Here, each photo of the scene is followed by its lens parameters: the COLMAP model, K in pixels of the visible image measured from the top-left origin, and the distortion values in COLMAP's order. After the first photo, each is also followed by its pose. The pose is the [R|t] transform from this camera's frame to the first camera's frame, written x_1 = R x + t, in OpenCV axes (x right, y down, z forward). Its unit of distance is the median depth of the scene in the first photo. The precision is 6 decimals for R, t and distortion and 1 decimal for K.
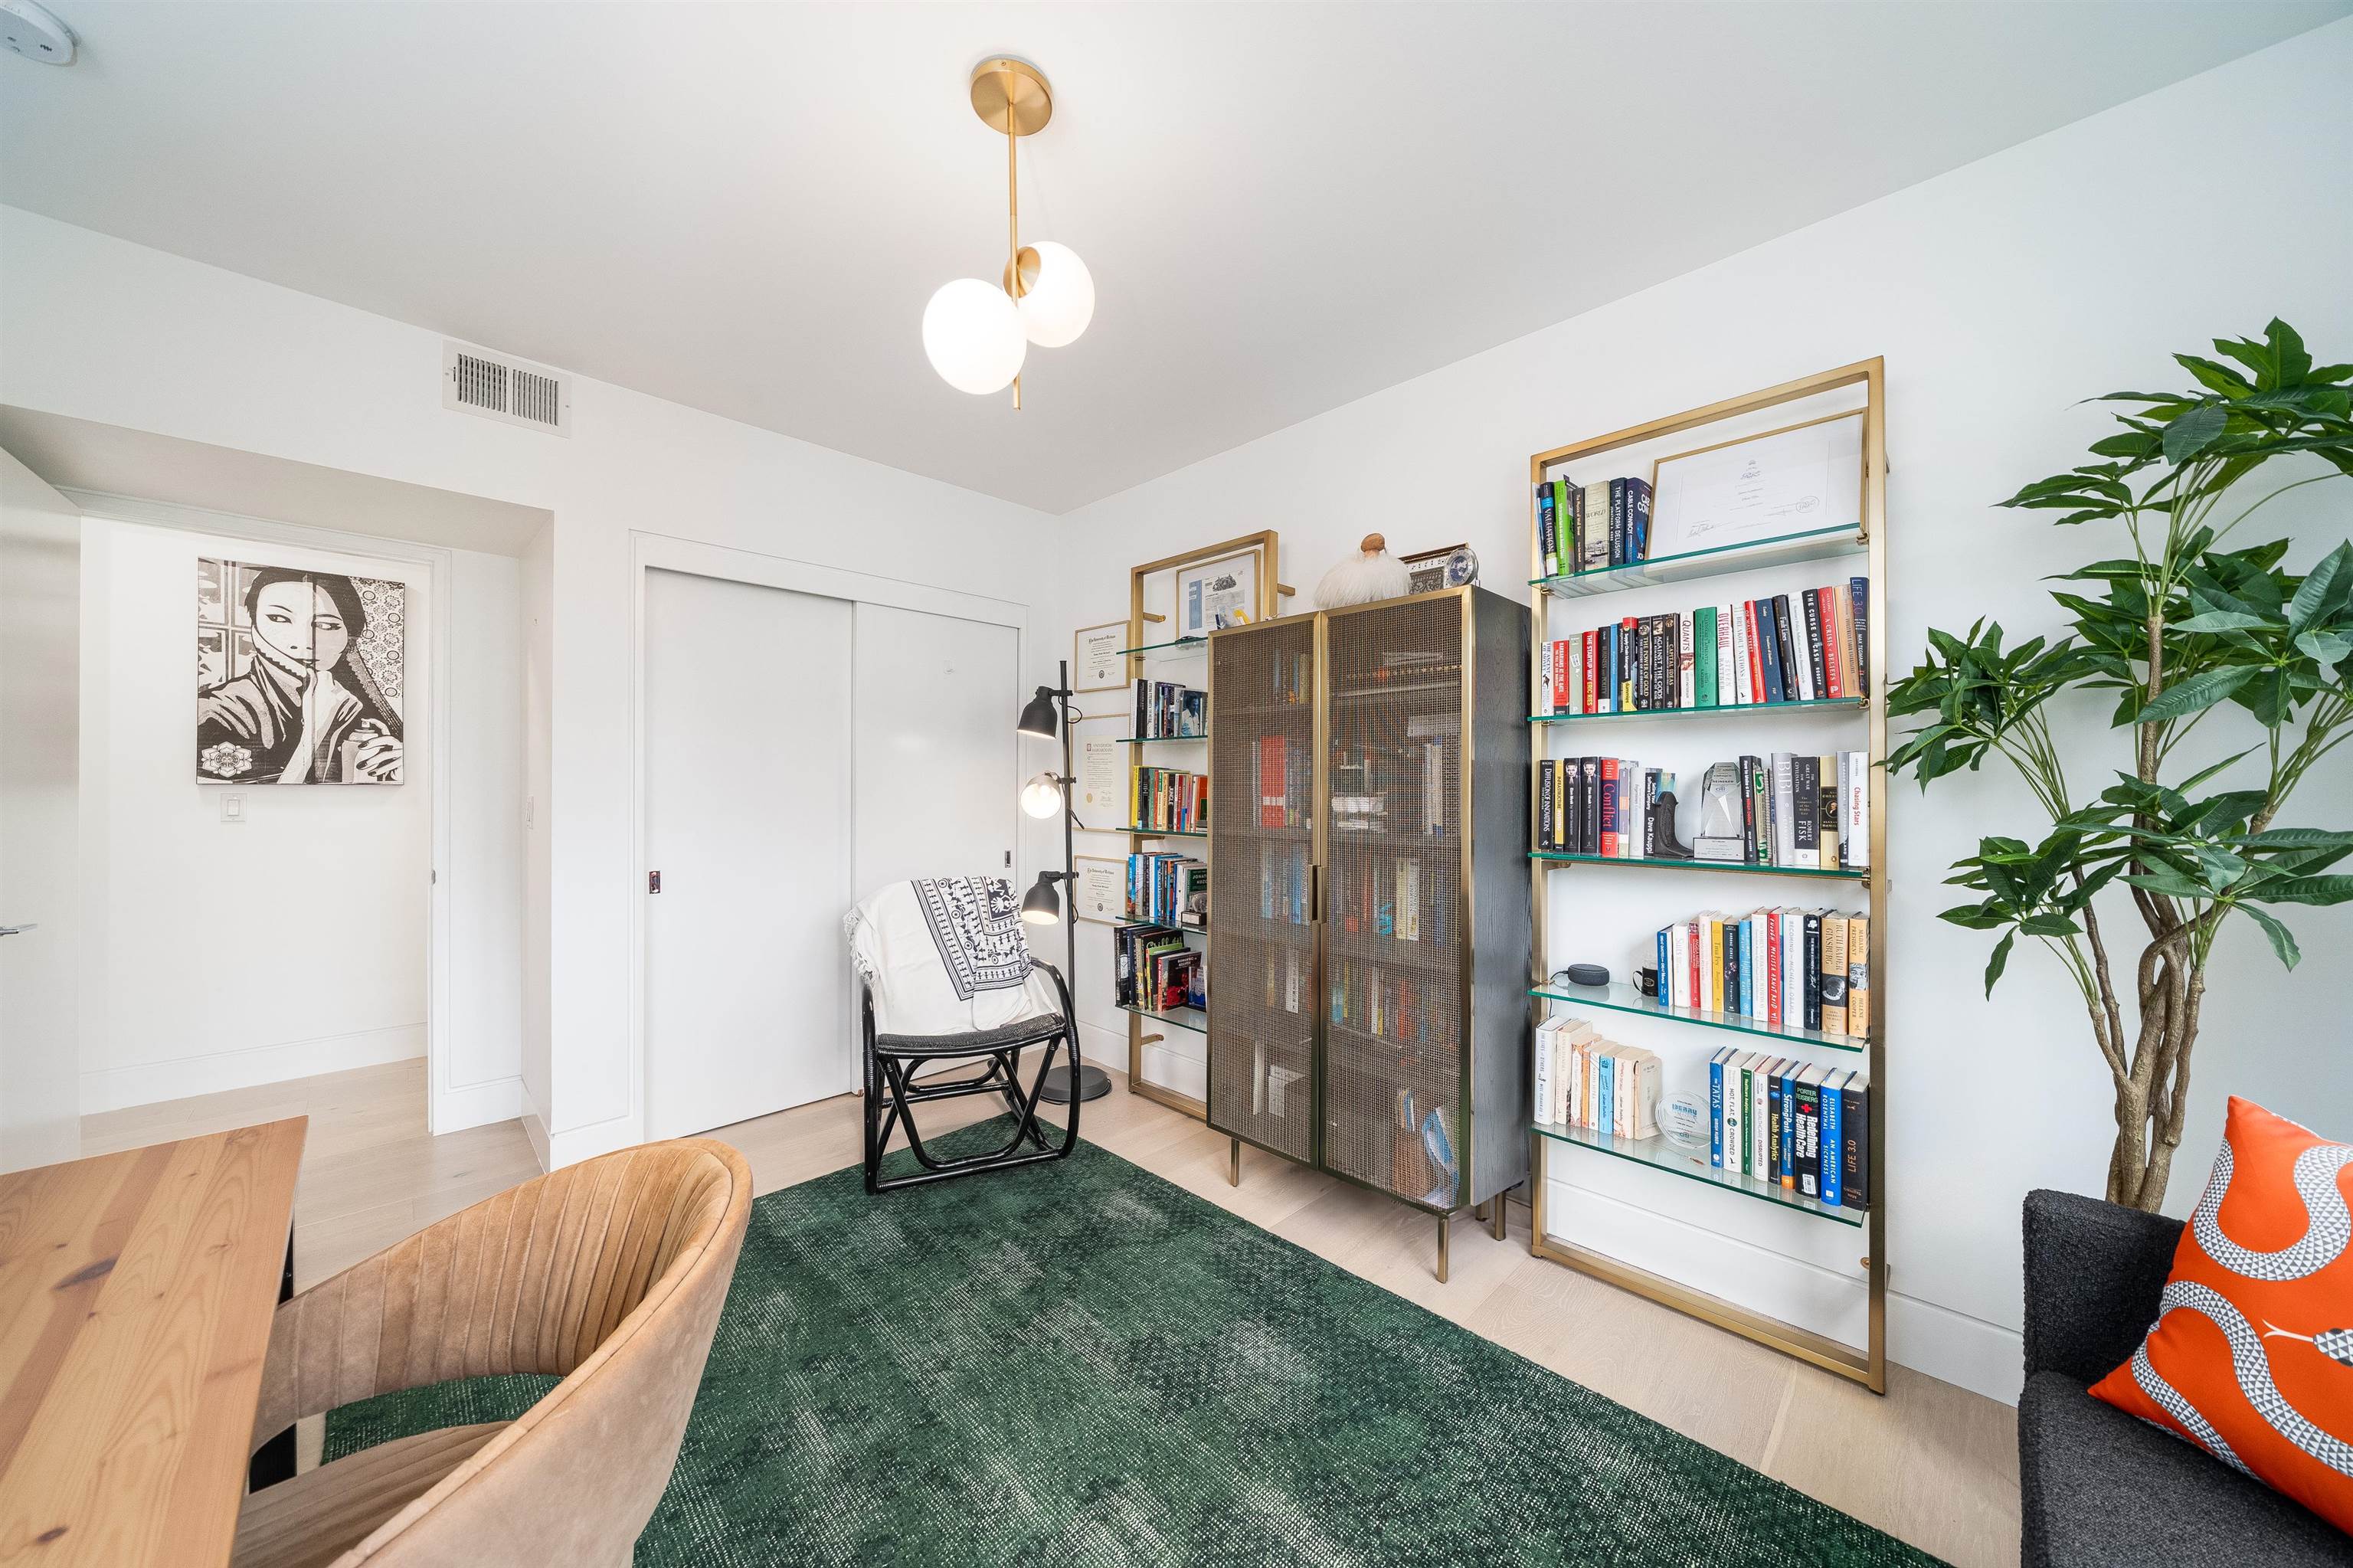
lens RADIAL K [[808.5, 0, 1176.5], [0, 808.5, 784.0], [0, 0, 1]] dist [-0.000502, -0.000067]
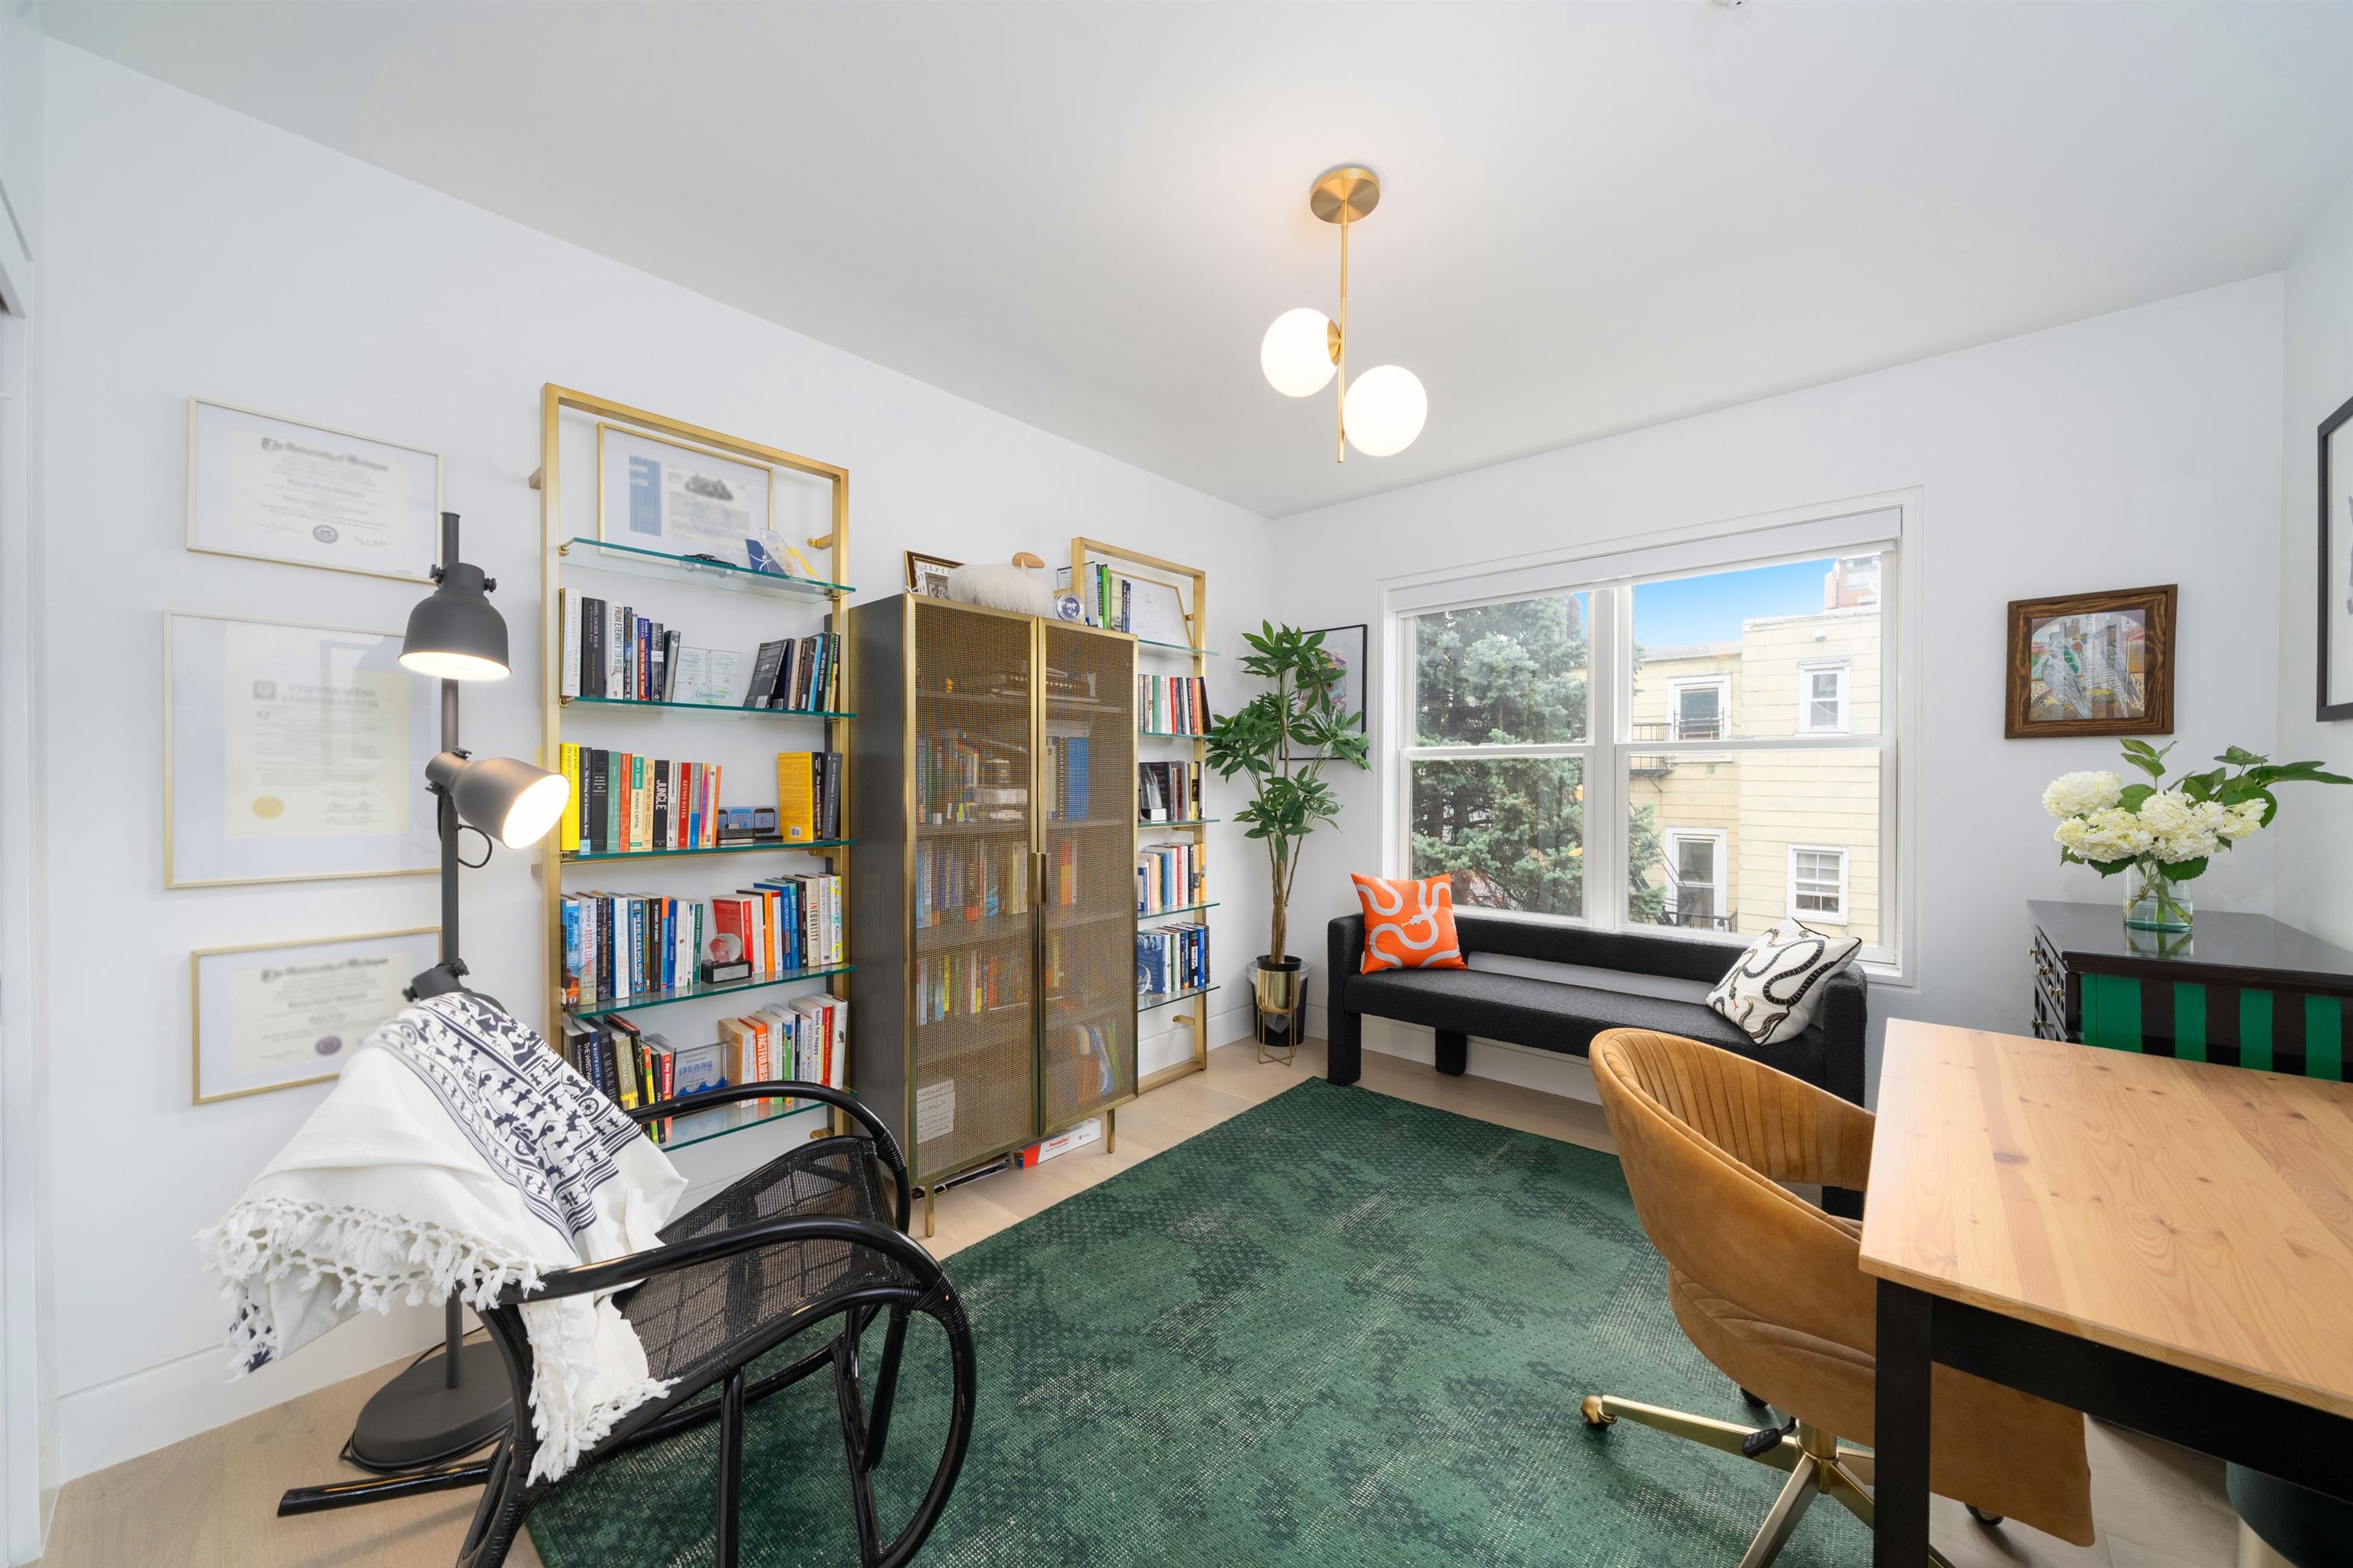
lens RADIAL K [[841.5, 0, 1176.5], [0, 841.5, 784.0], [0, 0, 1]] dist [-0.014253, -0.000067]
pose [[-0.059359, -0.009192, 0.998194, -1.197377], [-0.003777, 0.999953, 0.008983, -0.002382], [-0.998230, -0.003237, -0.059391, 1.114805]]
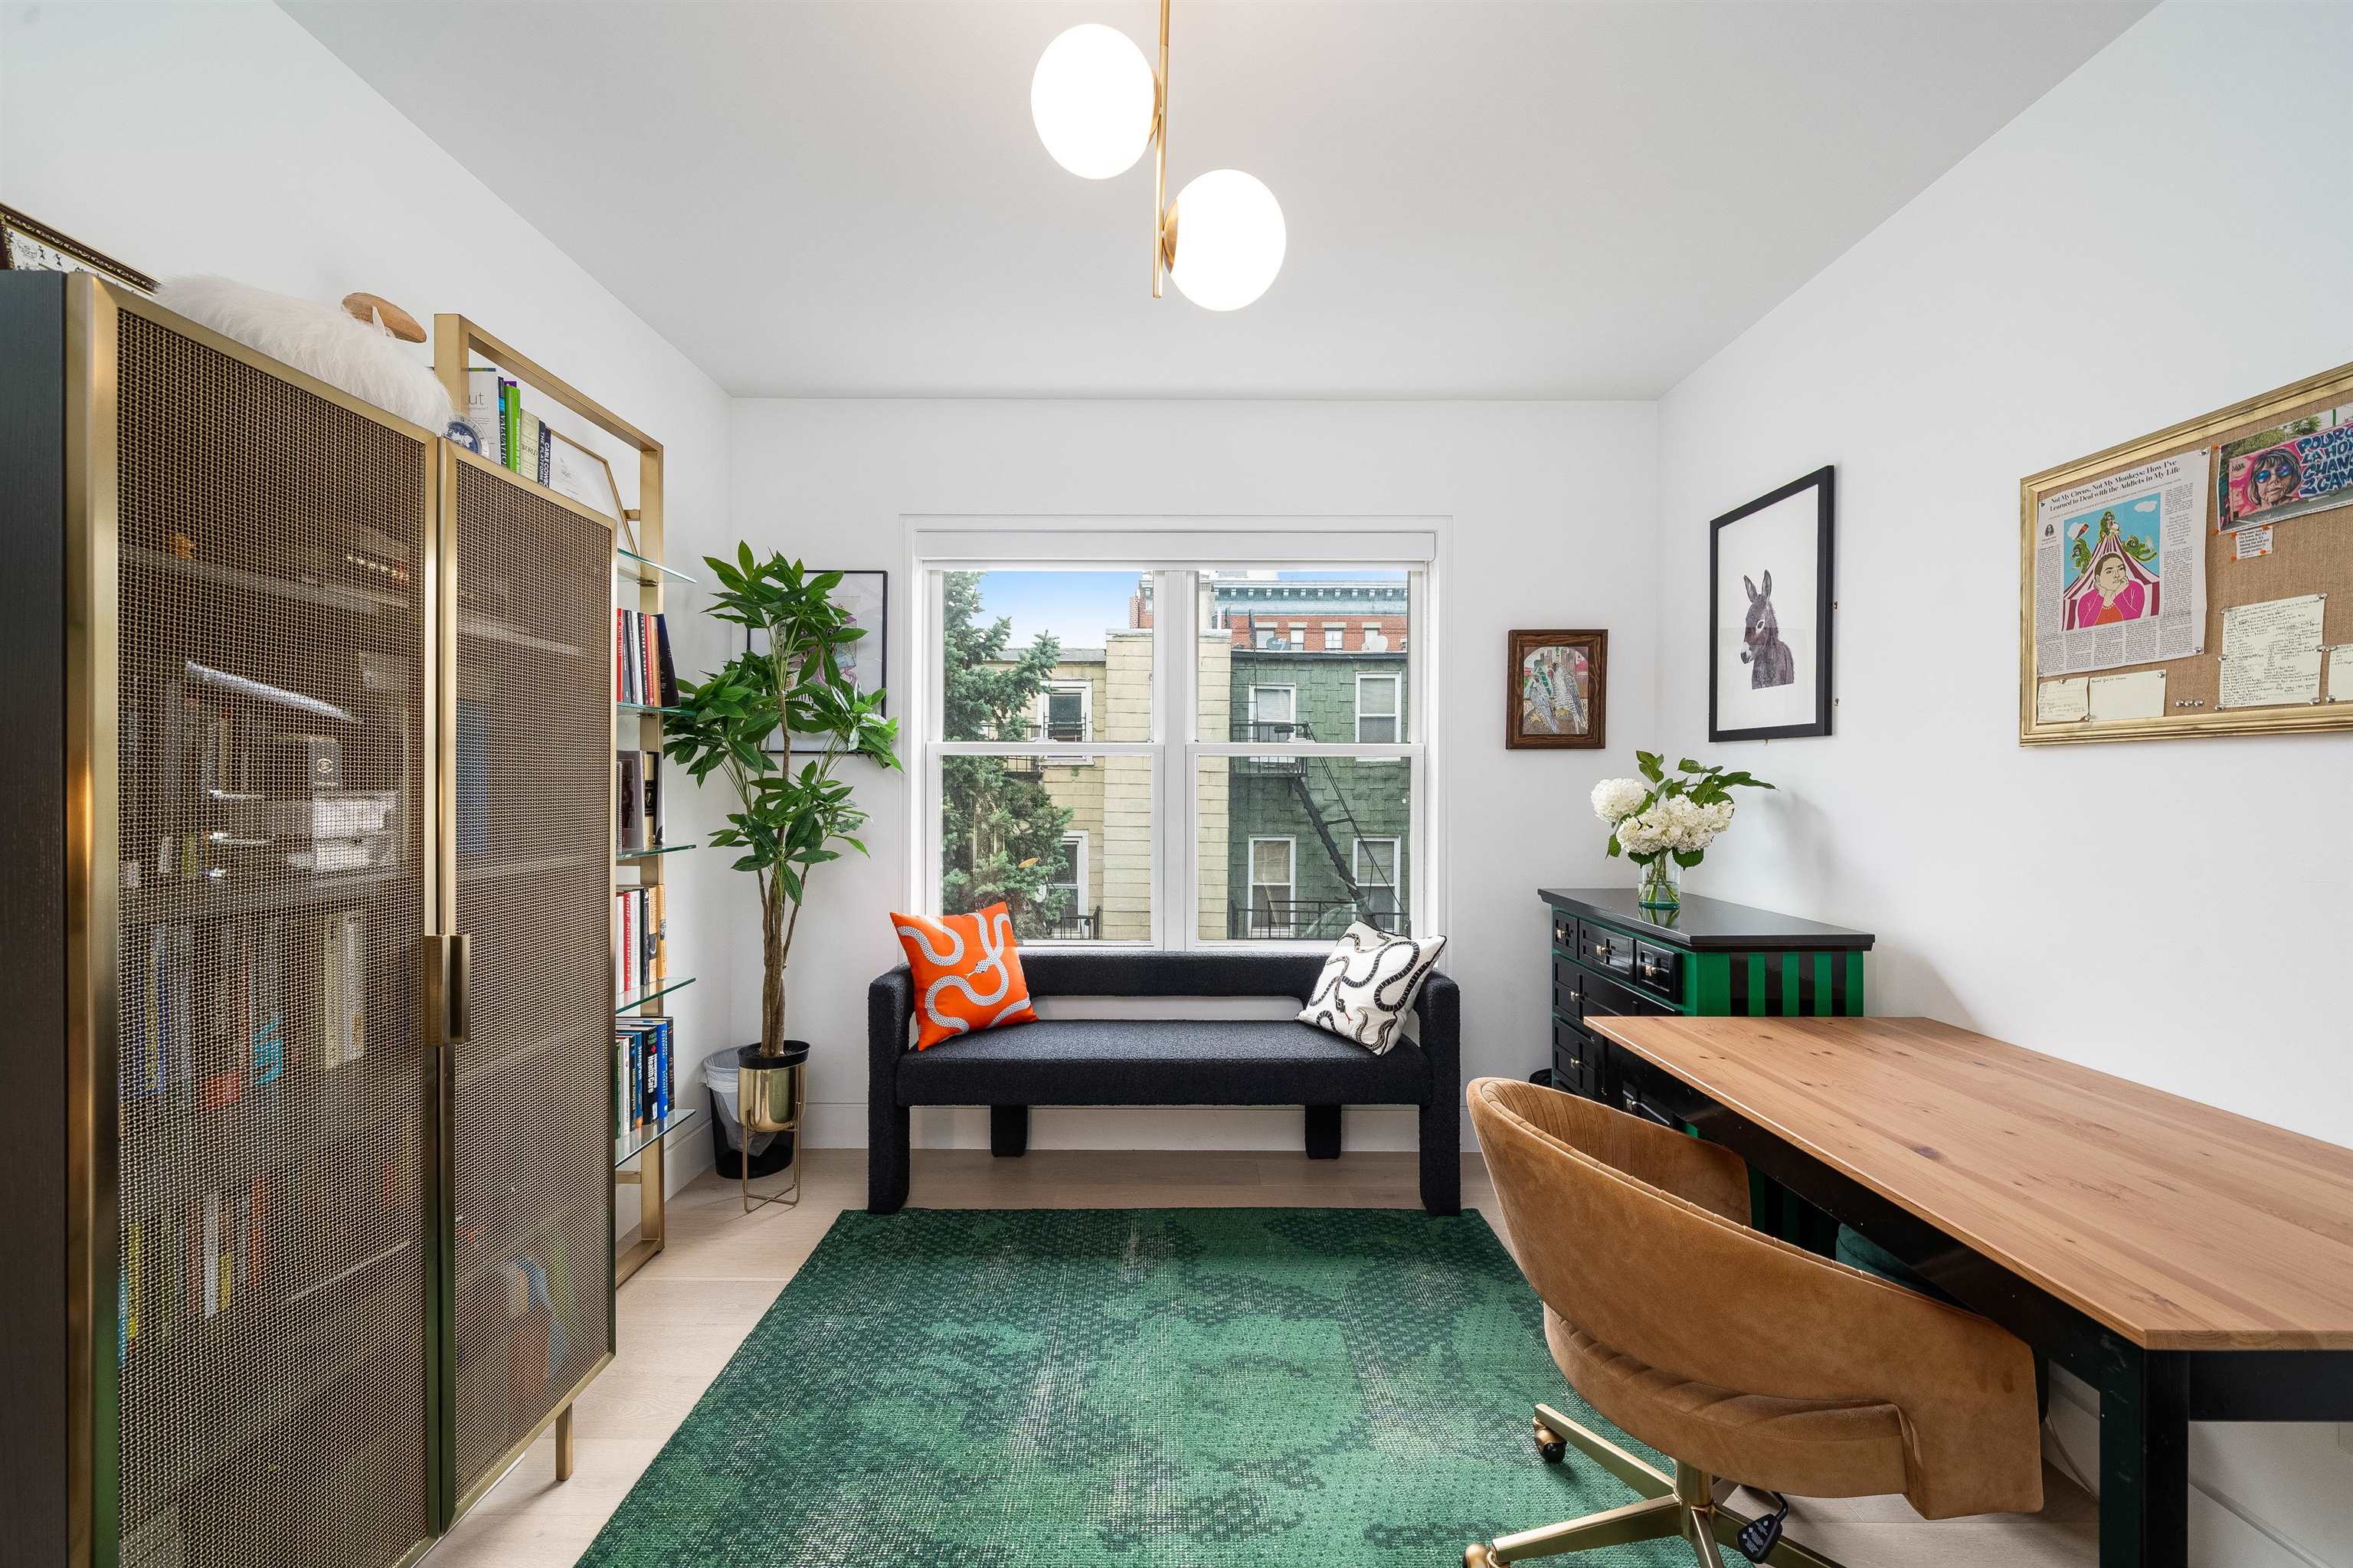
lens RADIAL K [[946.4, 0, 1176.5], [0, 946.4, 784.0], [0, 0, 1]] dist [-0.000898, 0.000004]
pose [[-0.709817, -0.007701, 0.704344, -0.721218], [-0.009718, 0.999952, 0.001139, 0.000285], [-0.704319, -0.006036, -0.709858, 1.385077]]
